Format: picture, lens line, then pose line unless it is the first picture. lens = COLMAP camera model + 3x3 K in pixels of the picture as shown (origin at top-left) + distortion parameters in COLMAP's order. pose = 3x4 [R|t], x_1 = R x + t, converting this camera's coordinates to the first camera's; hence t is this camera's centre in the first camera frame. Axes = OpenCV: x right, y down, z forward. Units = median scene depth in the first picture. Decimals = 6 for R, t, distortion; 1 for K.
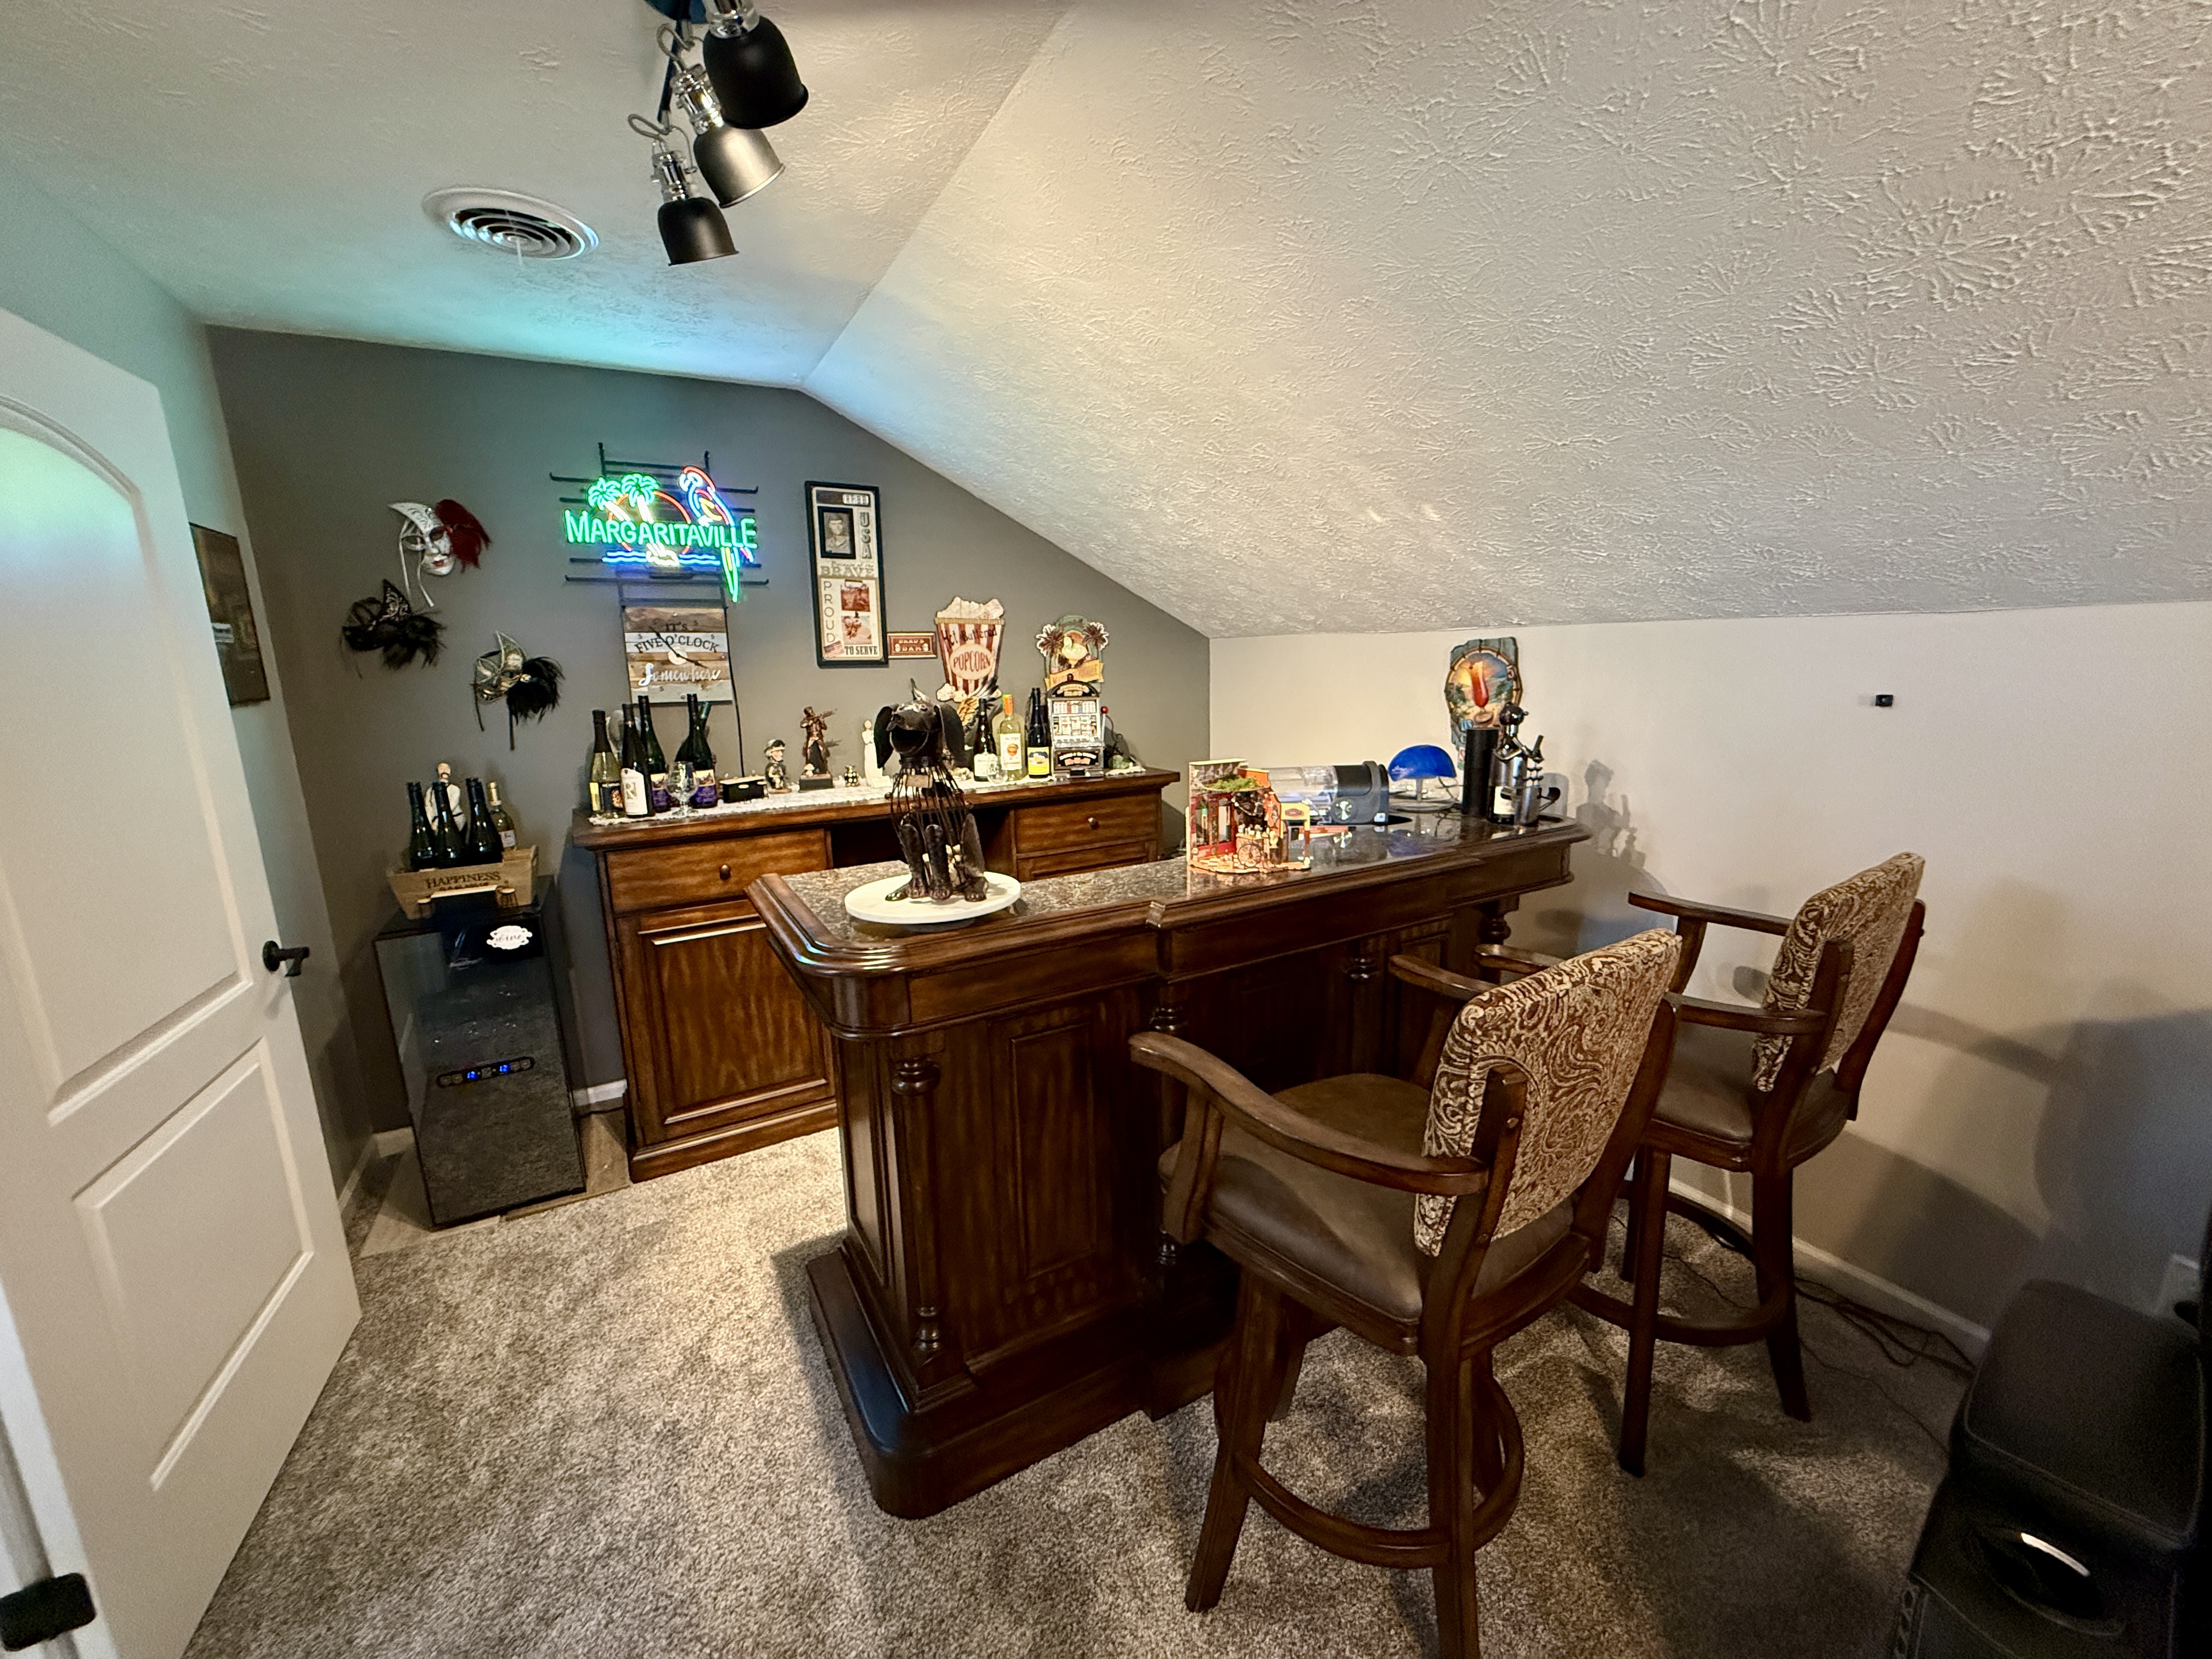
lens RADIAL K [[882.9, 0, 1104.0], [0, 882.9, 833.3], [0, 0, 1]] dist [0.002172, -0.000818]
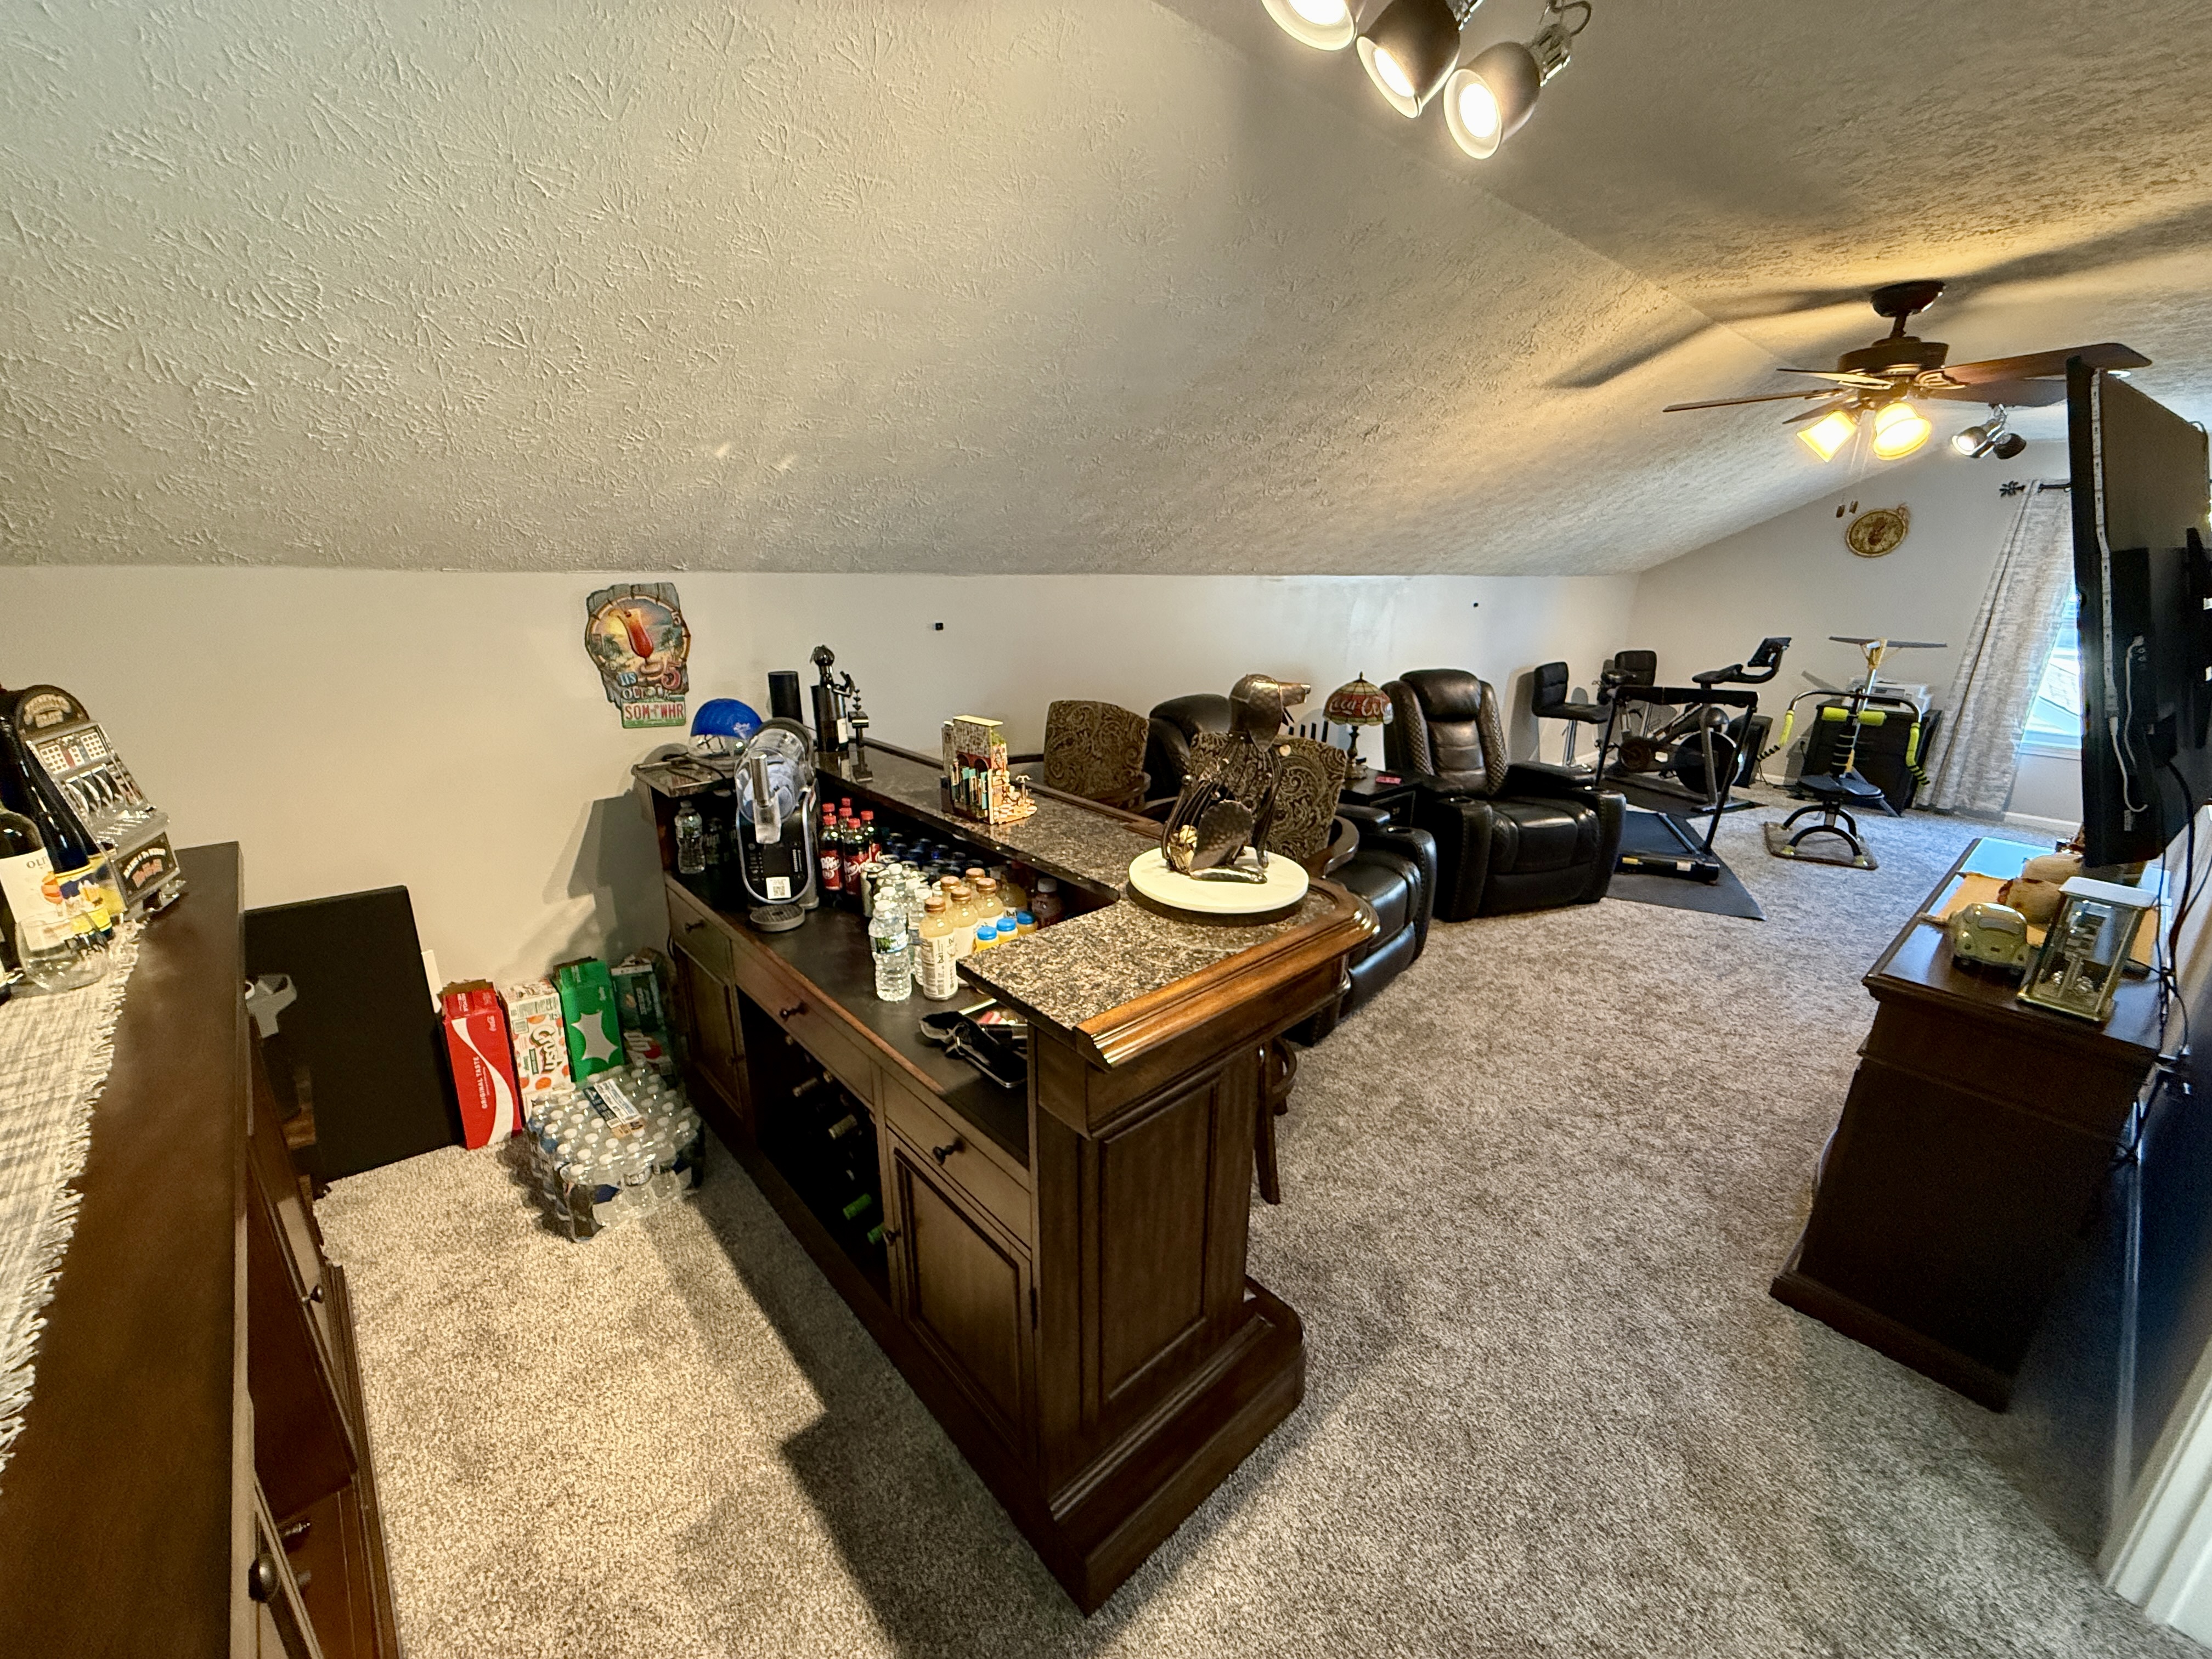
lens RADIAL K [[882.9, 0, 1108.5], [0, 882.9, 833.3], [0, 0, 1]] dist [0.002172, -0.000818]
pose [[-0.237747, -0.272539, 0.932308, -0.987489], [0.179965, 0.930852, 0.318006, -0.286892], [-0.954510, 0.243387, -0.172260, 1.183445]]
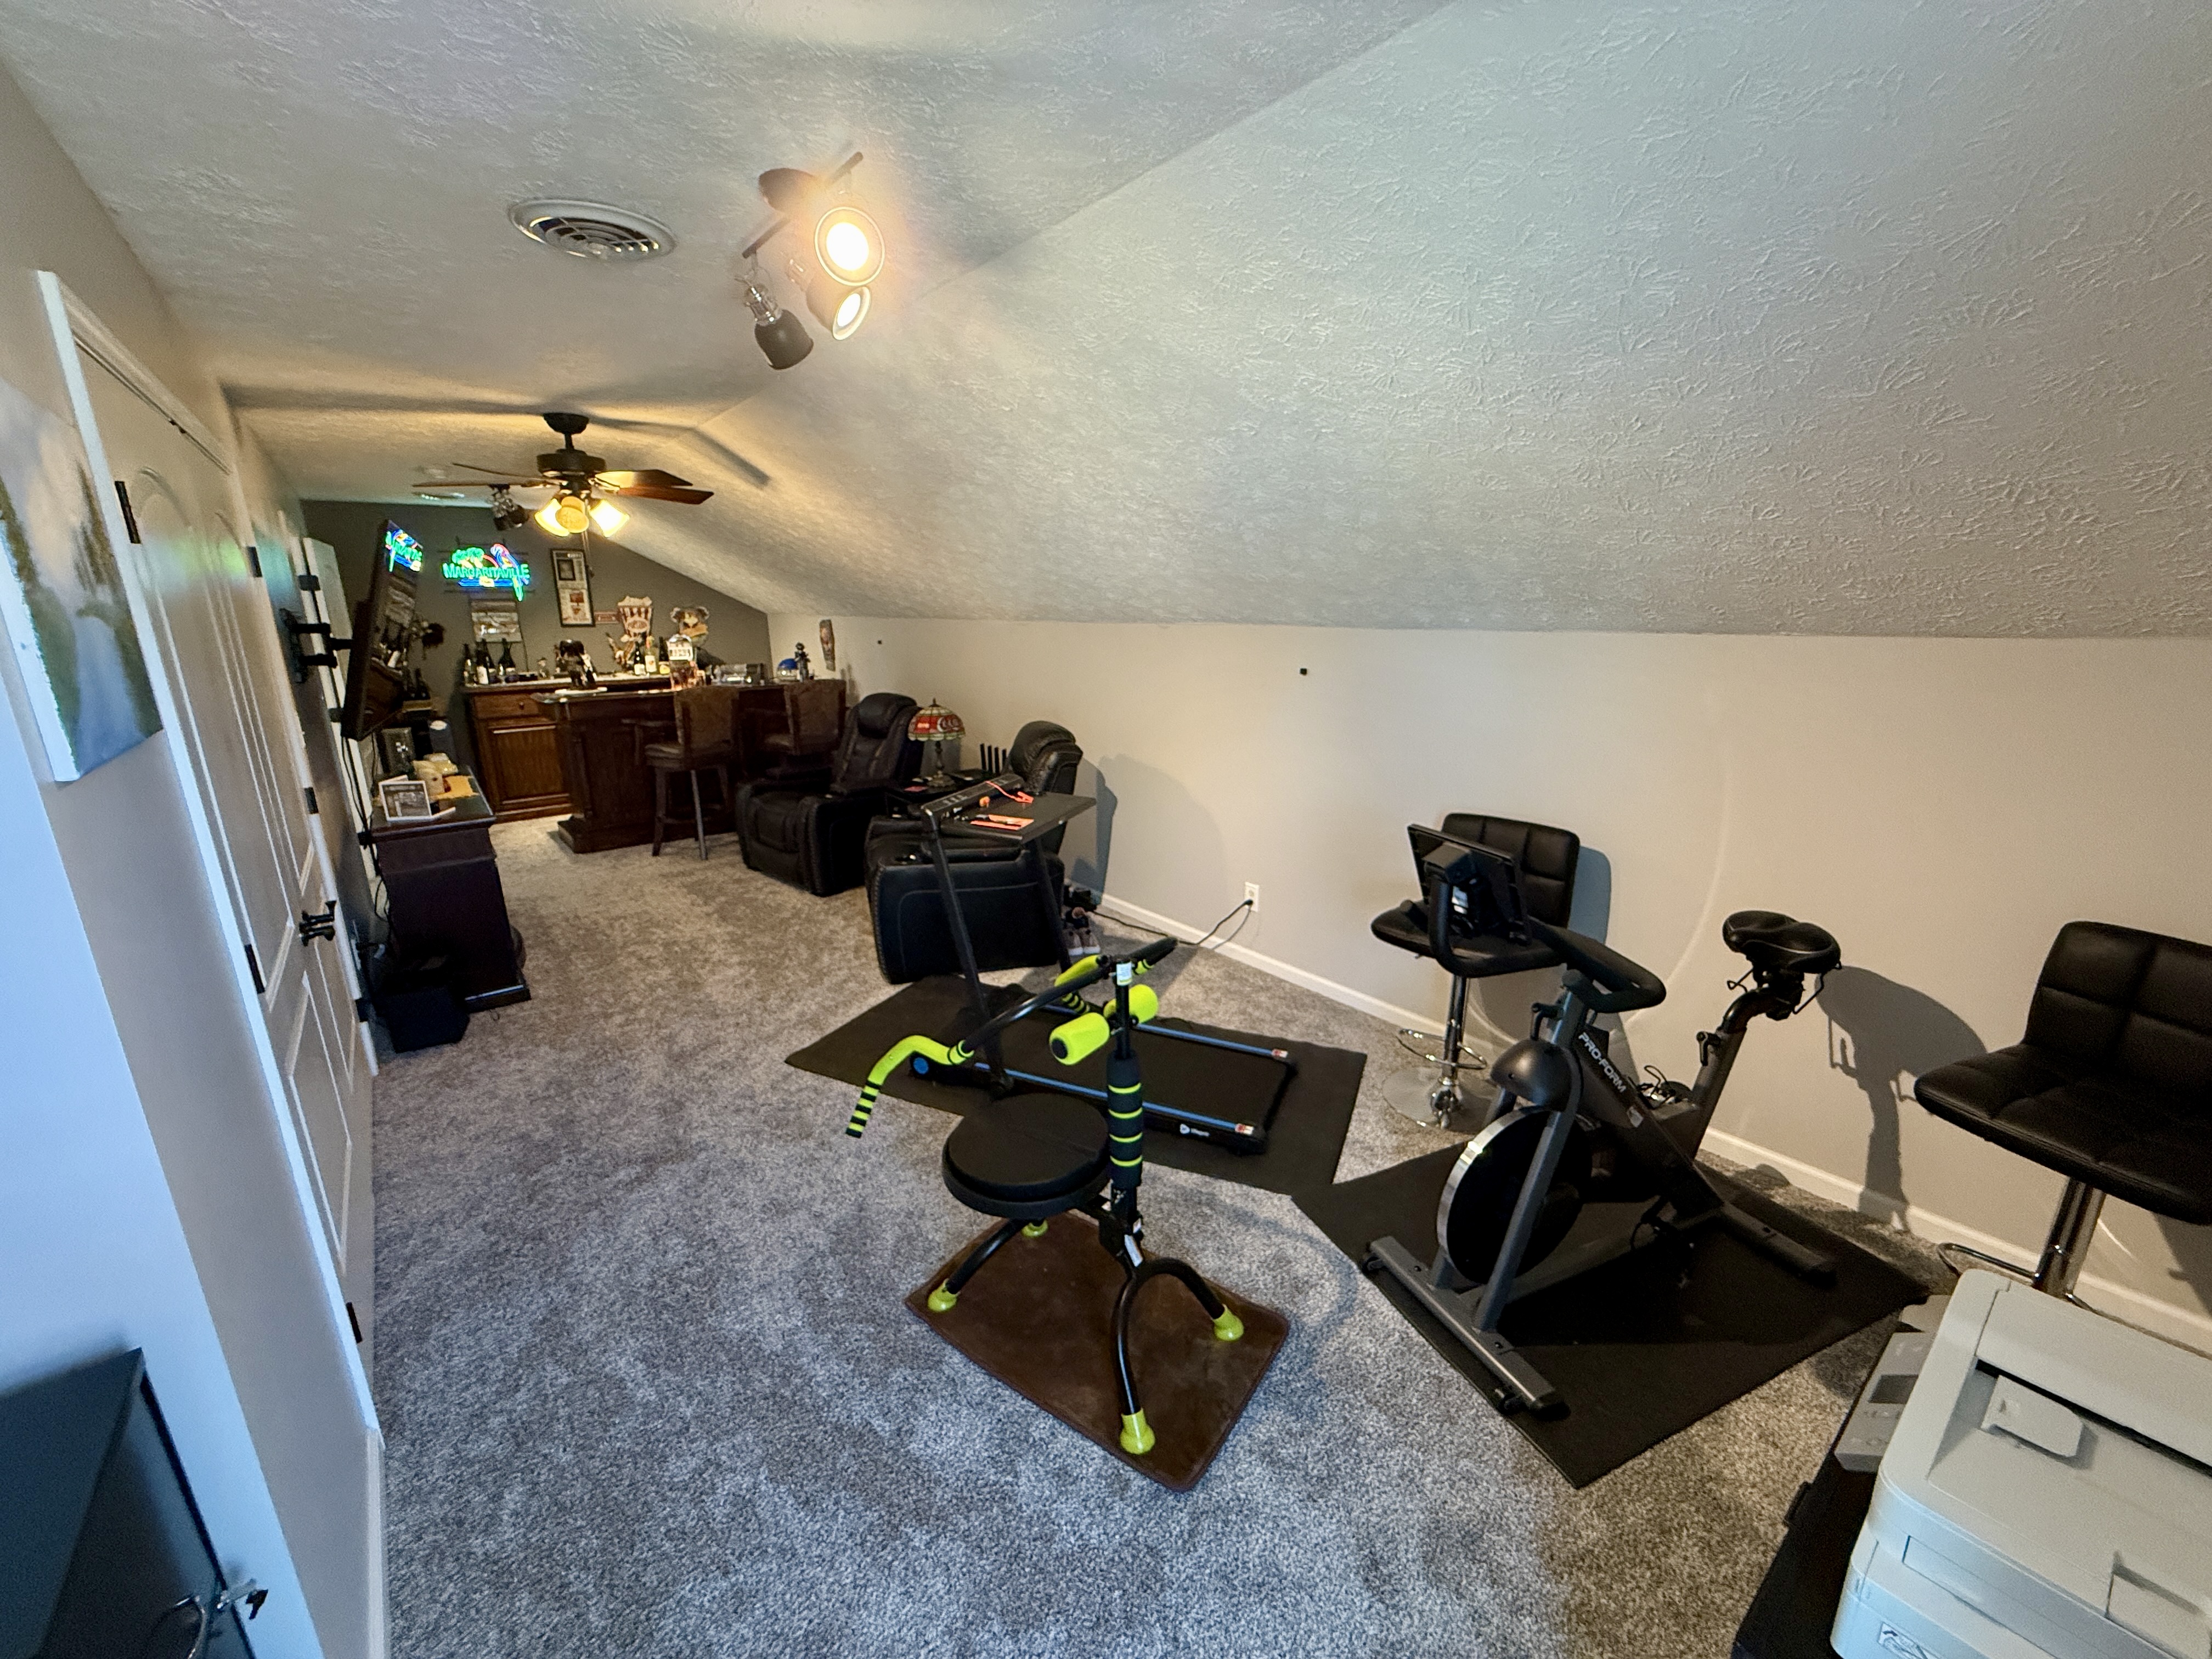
lens RADIAL K [[882.9, 0, 1106.8], [0, 882.9, 837.8], [0, 0, 1]] dist [0.002172, -0.000818]
pose [[0.985603, -0.034631, 0.165489, 0.730787], [0.025929, 0.998180, 0.054455, 0.293443], [-0.167074, -0.049380, 0.984707, -1.657505]]
